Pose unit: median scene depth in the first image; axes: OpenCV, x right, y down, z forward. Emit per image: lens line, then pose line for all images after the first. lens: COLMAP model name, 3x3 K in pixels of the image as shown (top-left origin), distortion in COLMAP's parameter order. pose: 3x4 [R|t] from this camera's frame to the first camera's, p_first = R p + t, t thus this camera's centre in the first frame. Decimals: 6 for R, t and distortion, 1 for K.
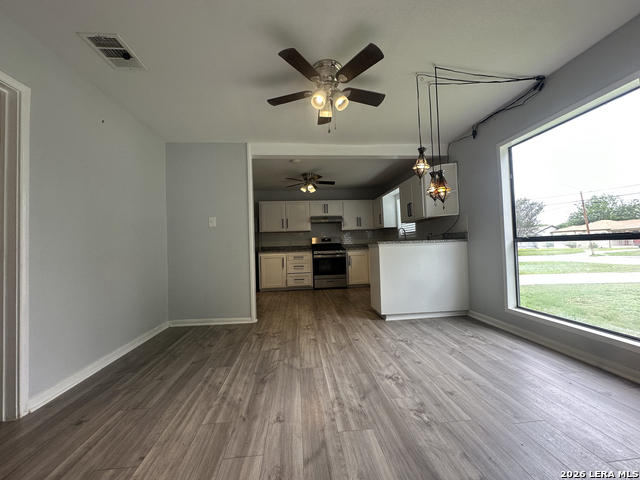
lens RADIAL K [[256.4, 0, 319.8], [0, 256.4, 238.6], [0, 0, 1]] dist [-0.001338, 0.000060]
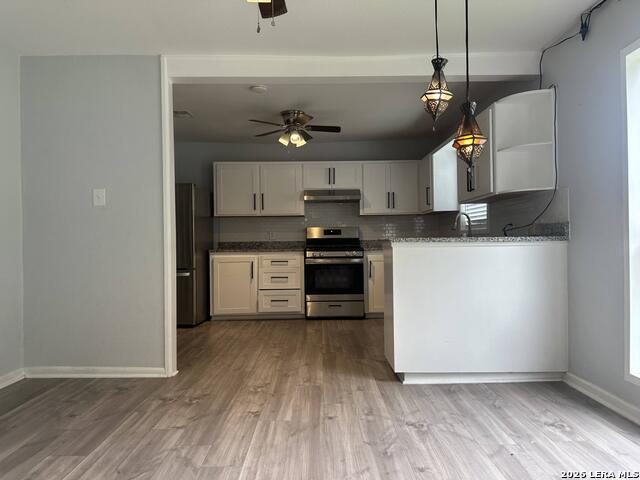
lens RADIAL K [[449.1, 0, 320.5], [0, 449.1, 241.5], [0, 0, 1]] dist [0.081973, -0.099576]
pose [[0.996195, 0.020336, -0.084752, 0.158014], [-0.017683, 0.999333, 0.031940, -0.008623], [0.085345, -0.030319, 0.995890, 0.037764]]
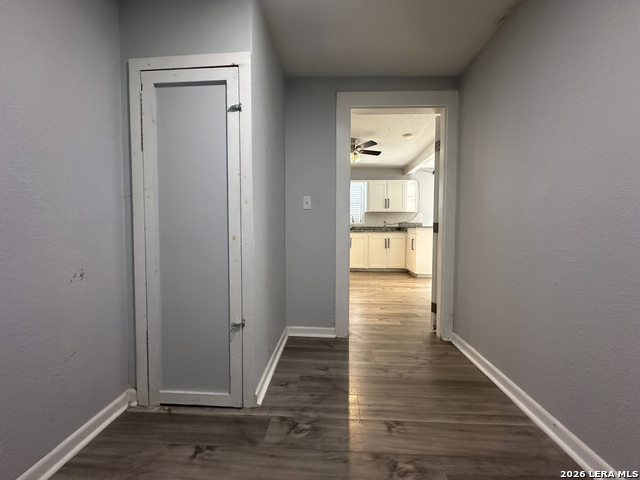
lens RADIAL K [[256.4, 0, 319.8], [0, 256.4, 238.6], [0, 0, 1]] dist [-0.001338, 0.000060]
pose [[0.140477, -0.008186, 0.990050, -1.350265], [-0.042588, 0.998990, 0.014303, 0.089976], [-0.989168, -0.044173, 0.139986, 1.487442]]
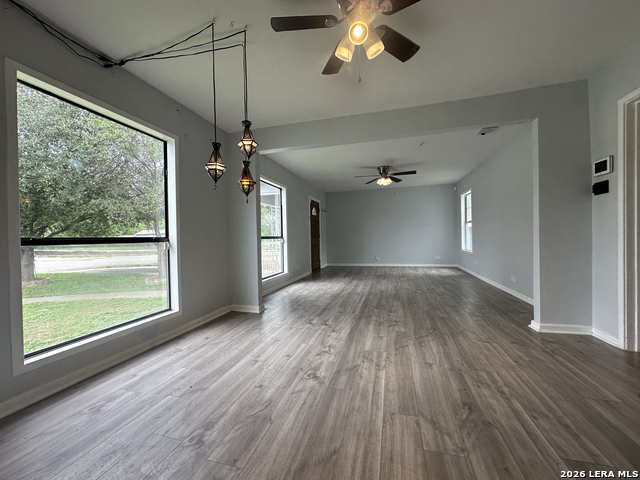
lens RADIAL K [[256.4, 0, 319.8], [0, 256.4, 238.6], [0, 0, 1]] dist [-0.001338, 0.000060]
pose [[-0.931388, 0.048440, 0.360790, -0.061882], [0.038207, 0.998641, -0.035448, 0.036148], [-0.362017, -0.019231, -0.931973, 1.073637]]
